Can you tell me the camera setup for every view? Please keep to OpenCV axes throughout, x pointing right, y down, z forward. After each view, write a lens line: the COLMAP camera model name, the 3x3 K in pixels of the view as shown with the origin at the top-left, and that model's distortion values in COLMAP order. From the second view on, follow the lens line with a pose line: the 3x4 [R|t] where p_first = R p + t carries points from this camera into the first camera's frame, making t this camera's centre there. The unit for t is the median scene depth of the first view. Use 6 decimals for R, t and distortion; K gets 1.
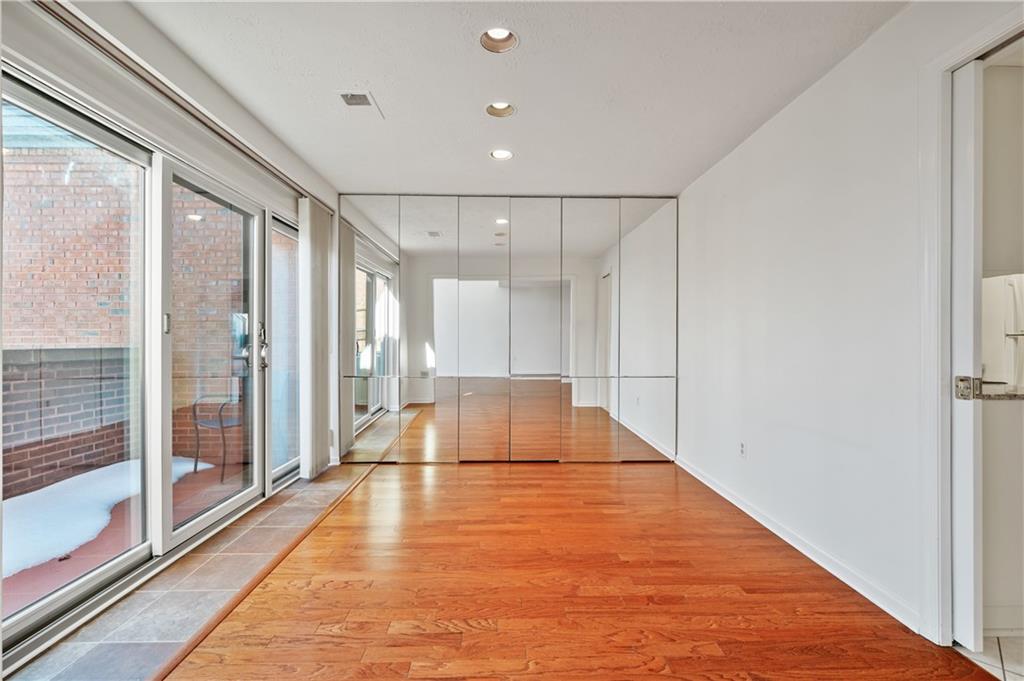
lens RADIAL K [[460.8, 0, 505.7], [0, 460.8, 343.4], [0, 0, 1]] dist [0.003081, 0.000769]
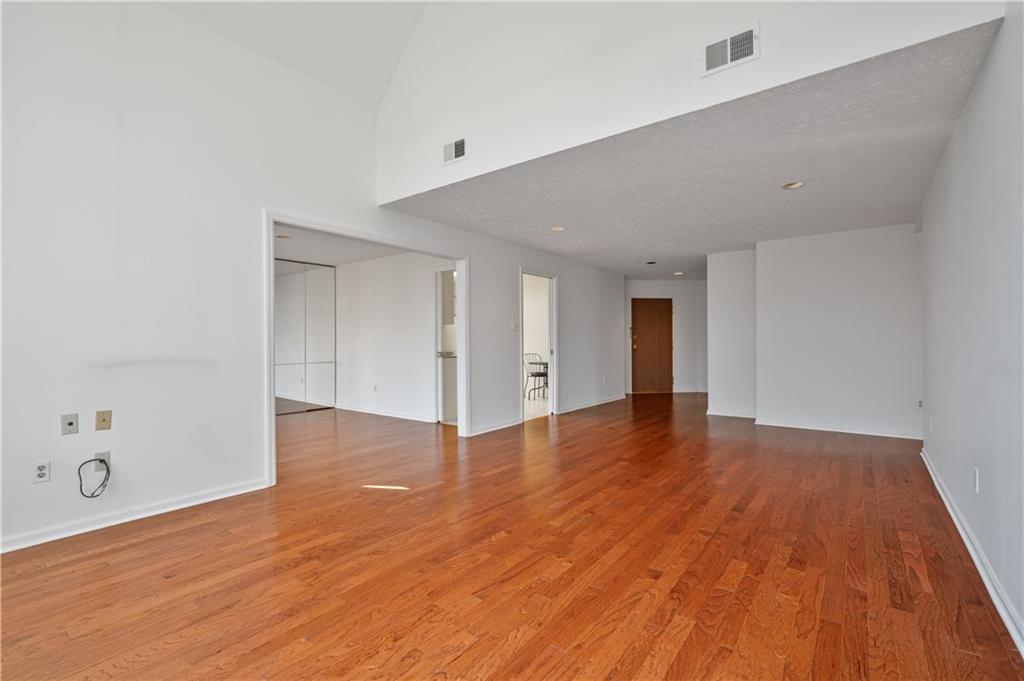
lens RADIAL K [[443.0, 0, 512.0], [0, 443.0, 341.7], [0, 0, 1]] dist [0.004767, -0.000188]
pose [[0.628521, 0.001652, 0.777791, -0.764499], [0.005047, 0.999968, -0.006202, 0.007120], [-0.777776, 0.007824, 0.628493, -0.911826]]
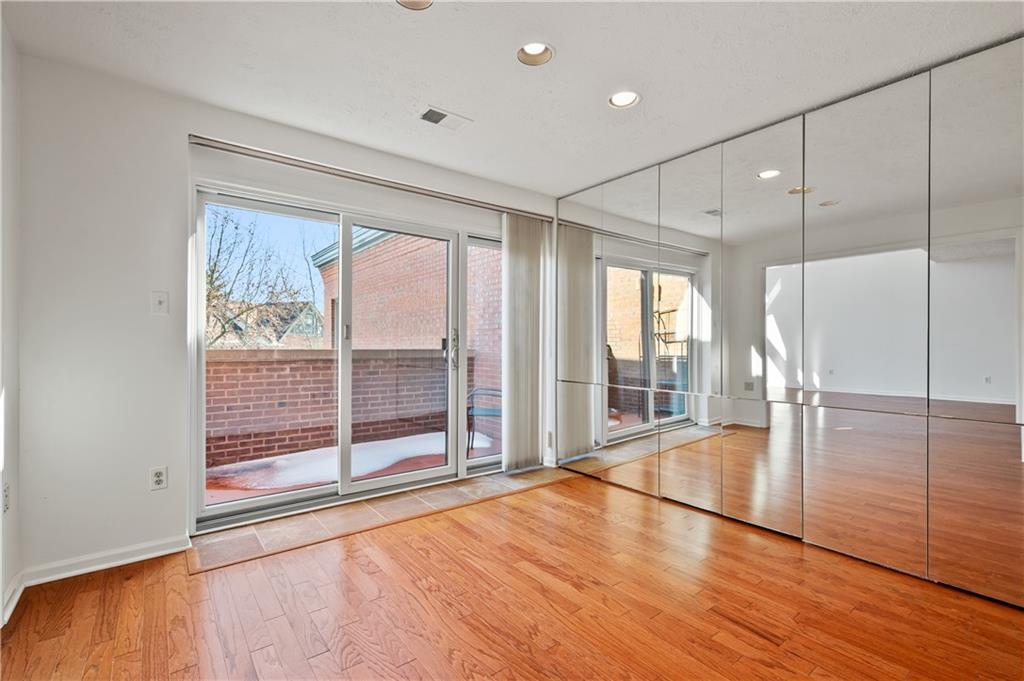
lens RADIAL K [[460.8, 0, 509.2], [0, 460.8, 343.1], [0, 0, 1]] dist [0.003081, 0.000769]
pose [[0.592954, -0.000727, -0.805236, 0.496291], [-0.005320, 0.999974, -0.004820, -0.003527], [0.805219, 0.007142, 0.592935, 0.405103]]
